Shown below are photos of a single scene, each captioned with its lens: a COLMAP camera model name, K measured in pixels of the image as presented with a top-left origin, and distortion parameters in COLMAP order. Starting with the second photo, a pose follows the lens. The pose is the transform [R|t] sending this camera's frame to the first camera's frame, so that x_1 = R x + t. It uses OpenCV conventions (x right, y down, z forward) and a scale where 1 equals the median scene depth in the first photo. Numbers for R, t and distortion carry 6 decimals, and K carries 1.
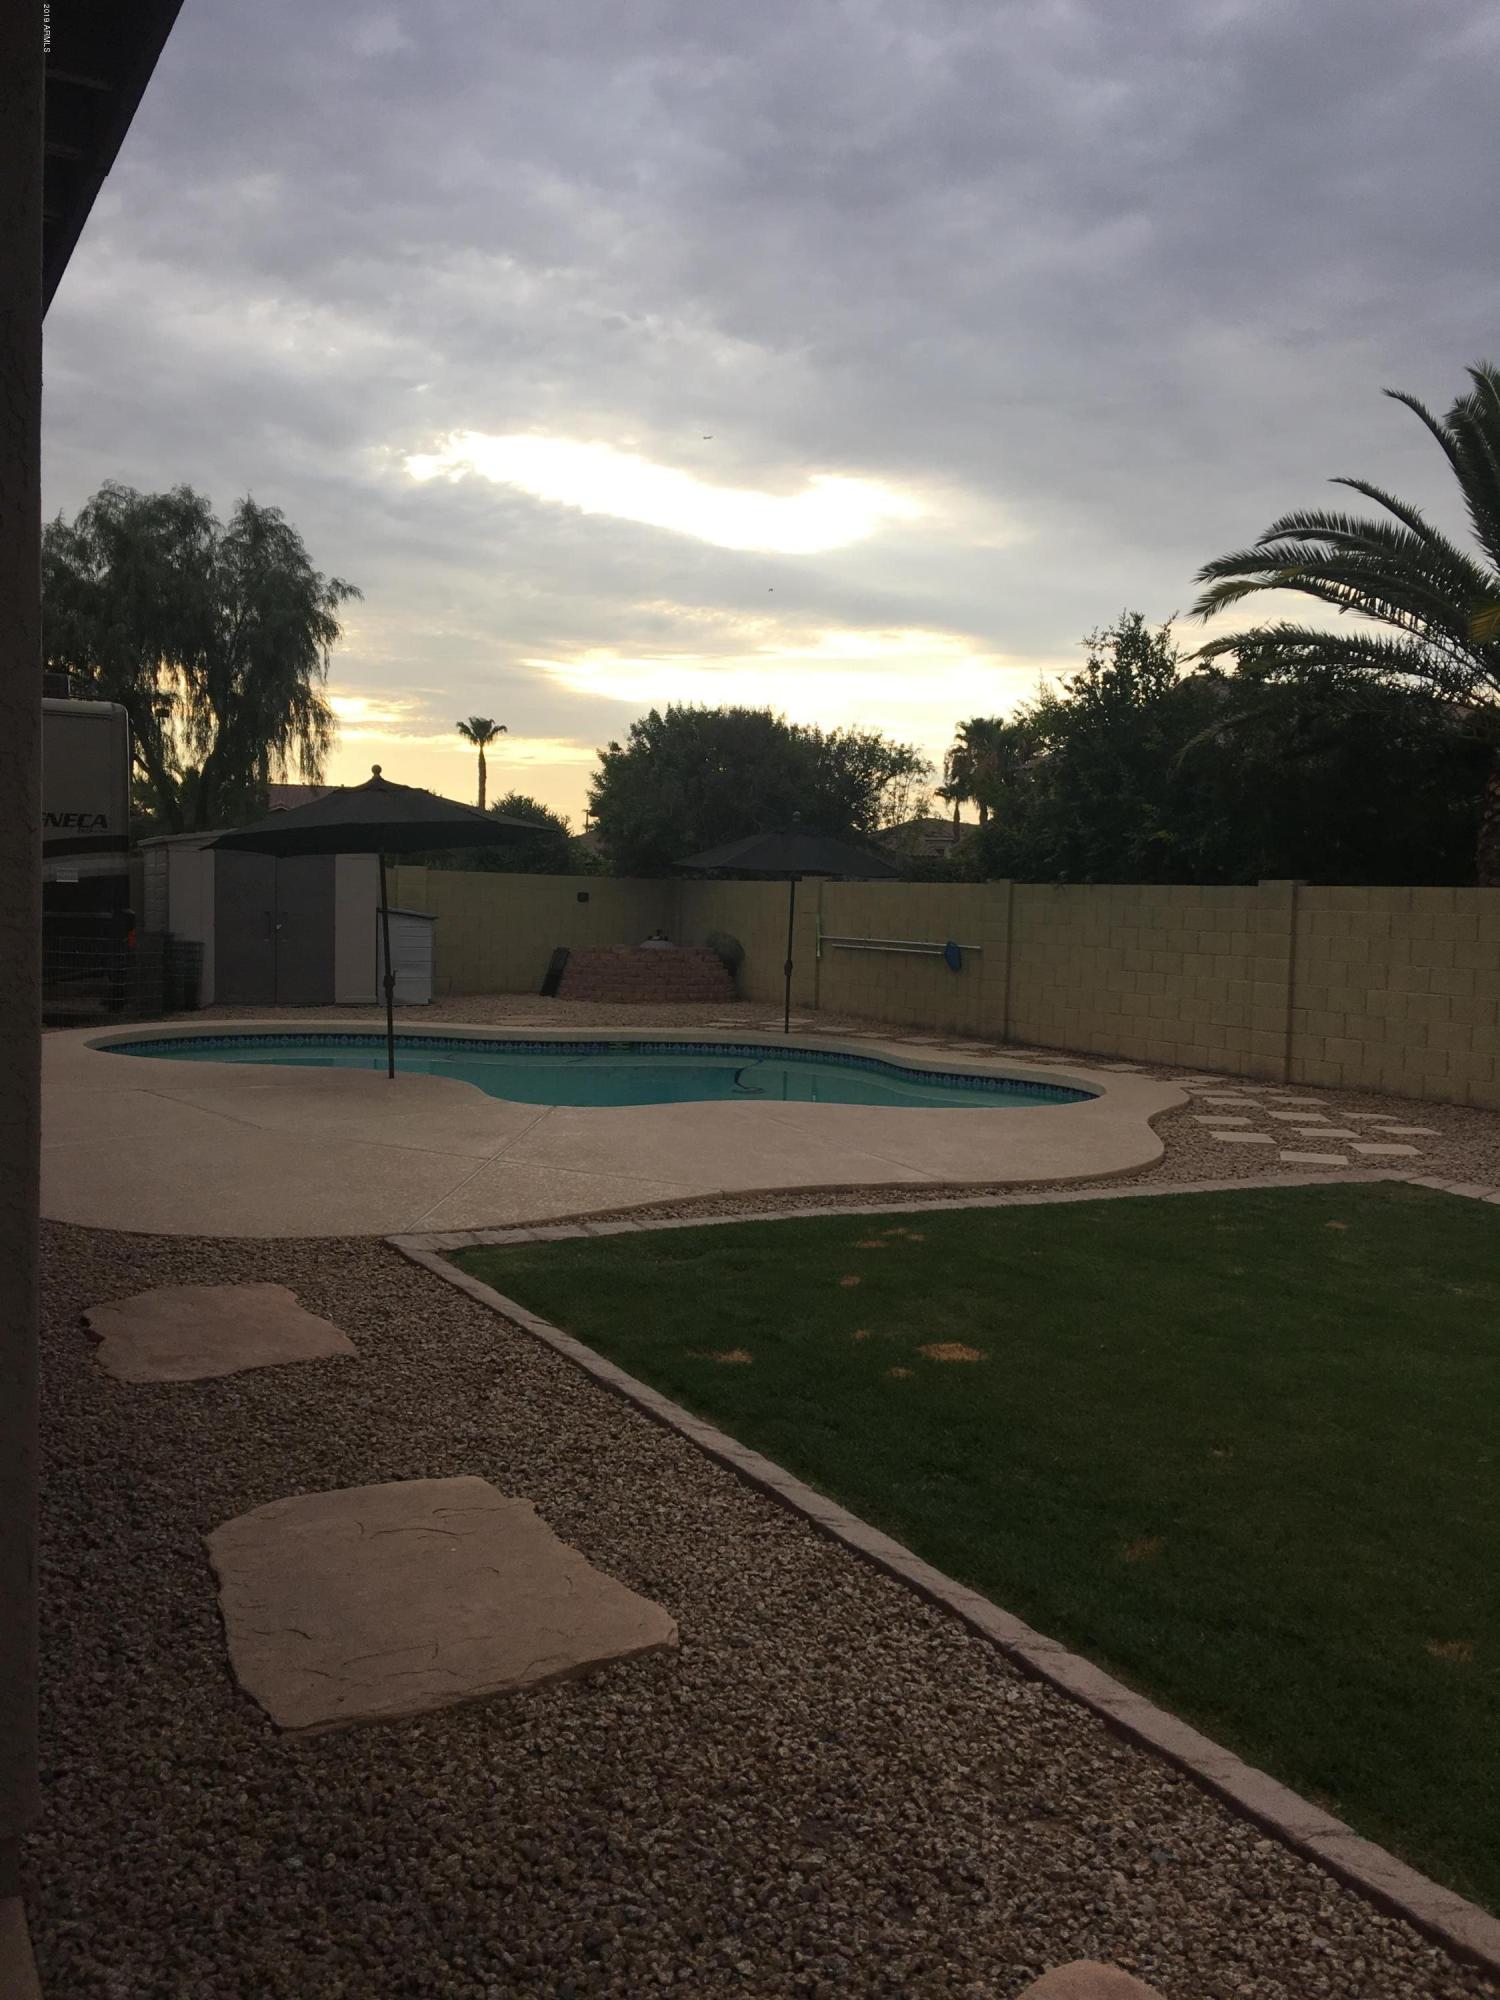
lens RADIAL K [[1691.4, 0, 750.0], [0, 1691.4, 1000.0], [0, 0, 1]] dist [0.031257, 0.000641]
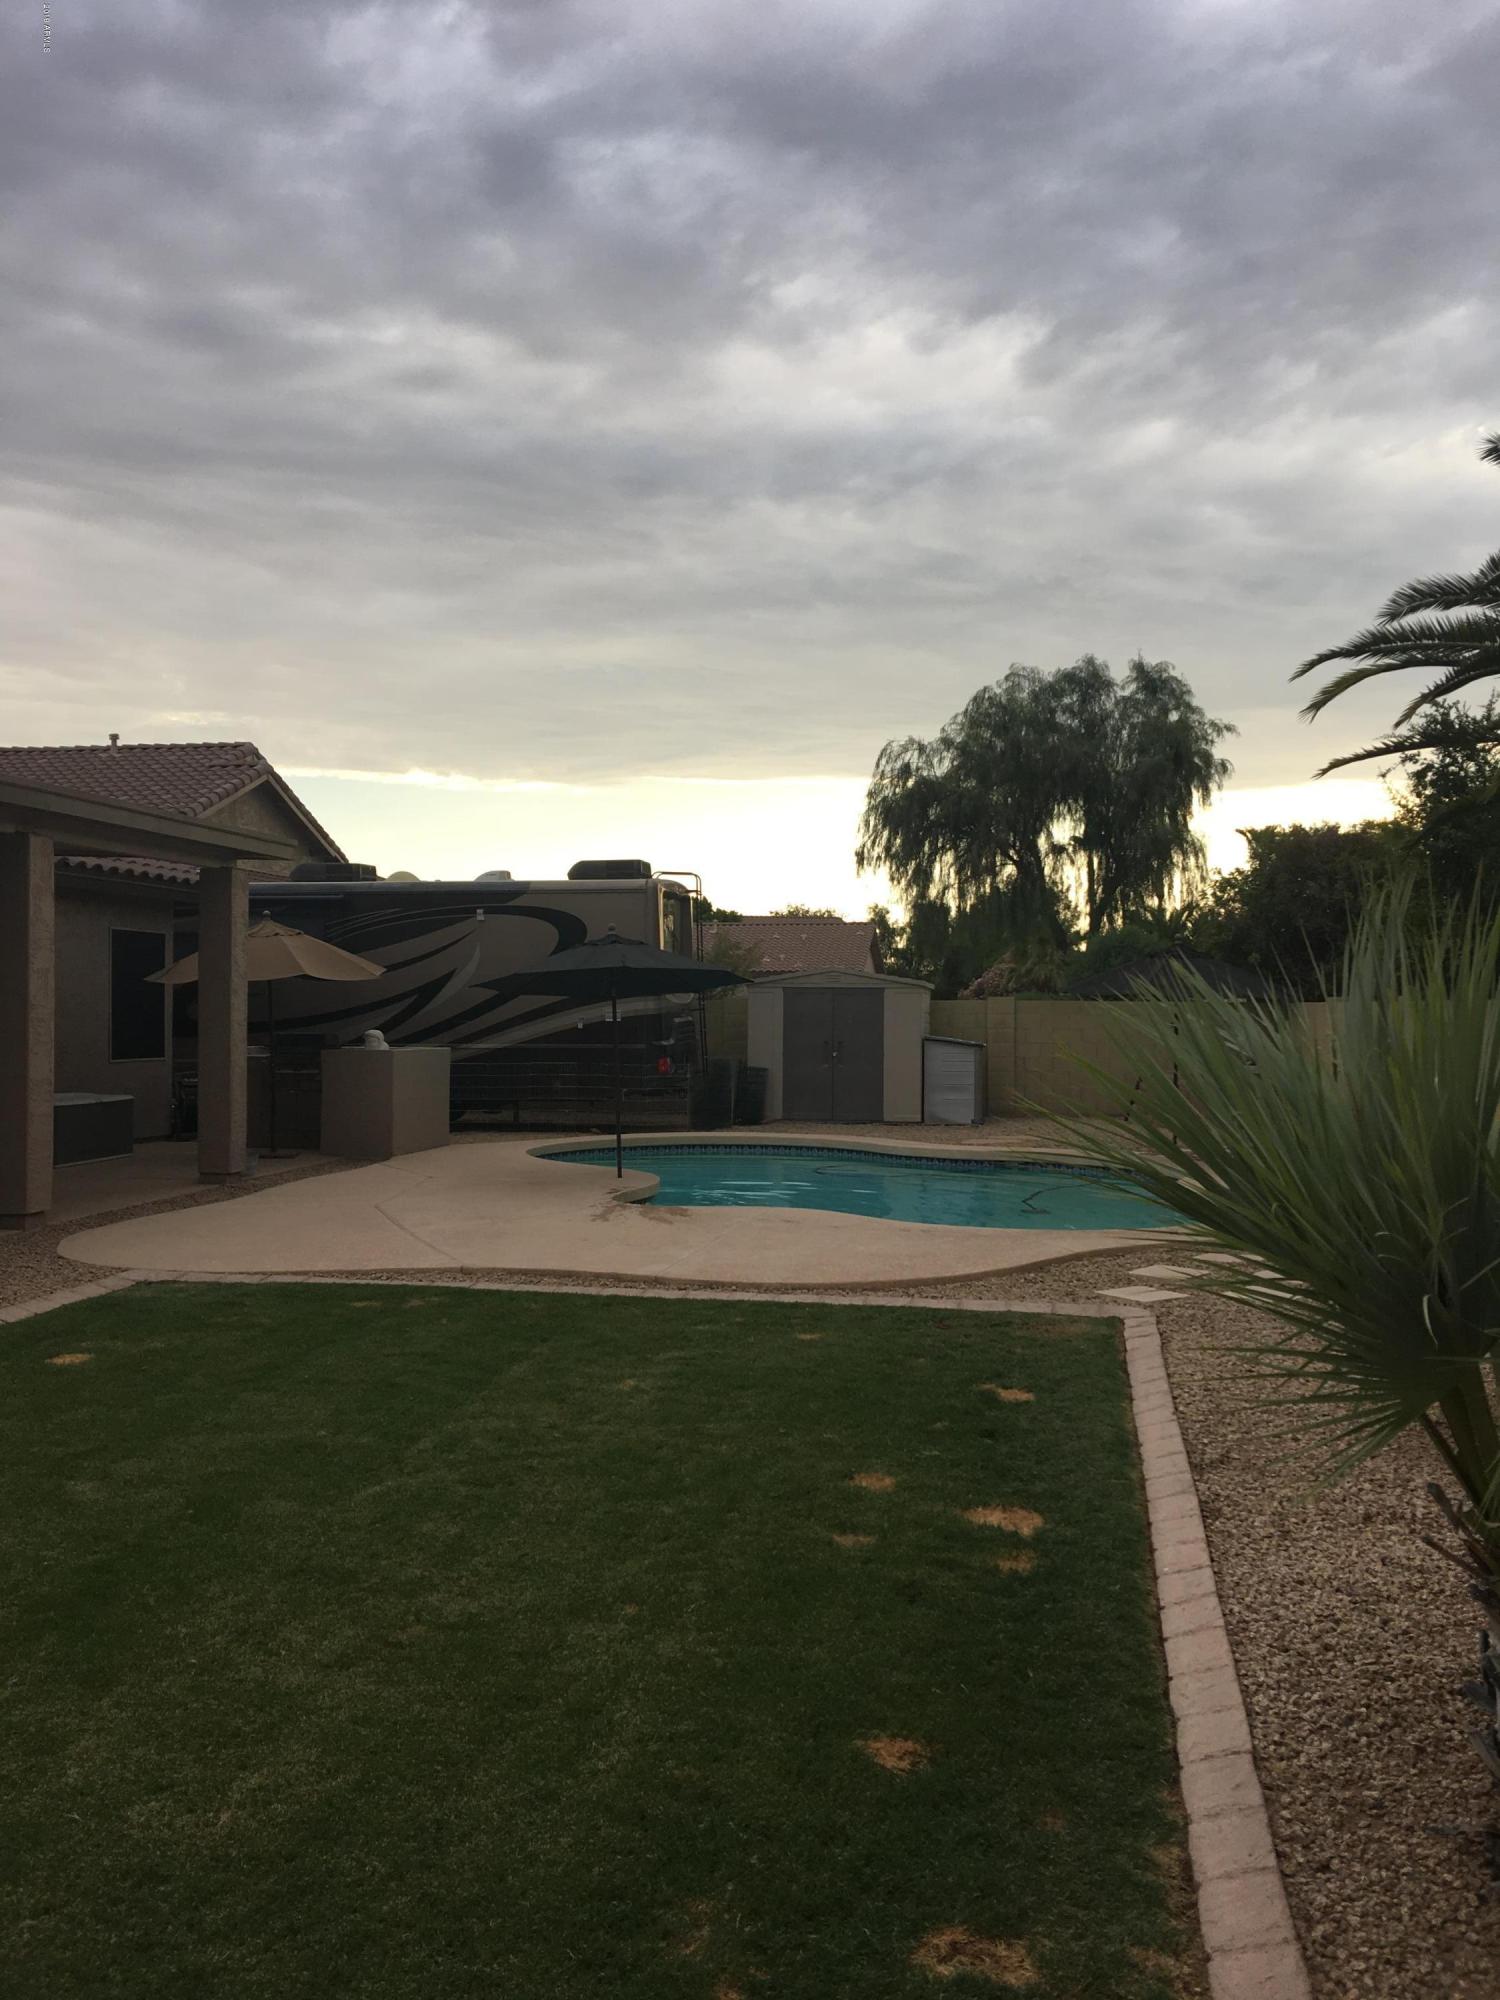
lens RADIAL K [[1677.9, 0, 750.0], [0, 1677.9, 1000.0], [0, 0, 1]] dist [-0.002861, 0.001647]
pose [[0.763283, -0.028342, -0.645442, 0.206772], [-0.019431, 0.997578, -0.066784, -0.001043], [0.645772, 0.063517, 0.760884, 0.040597]]
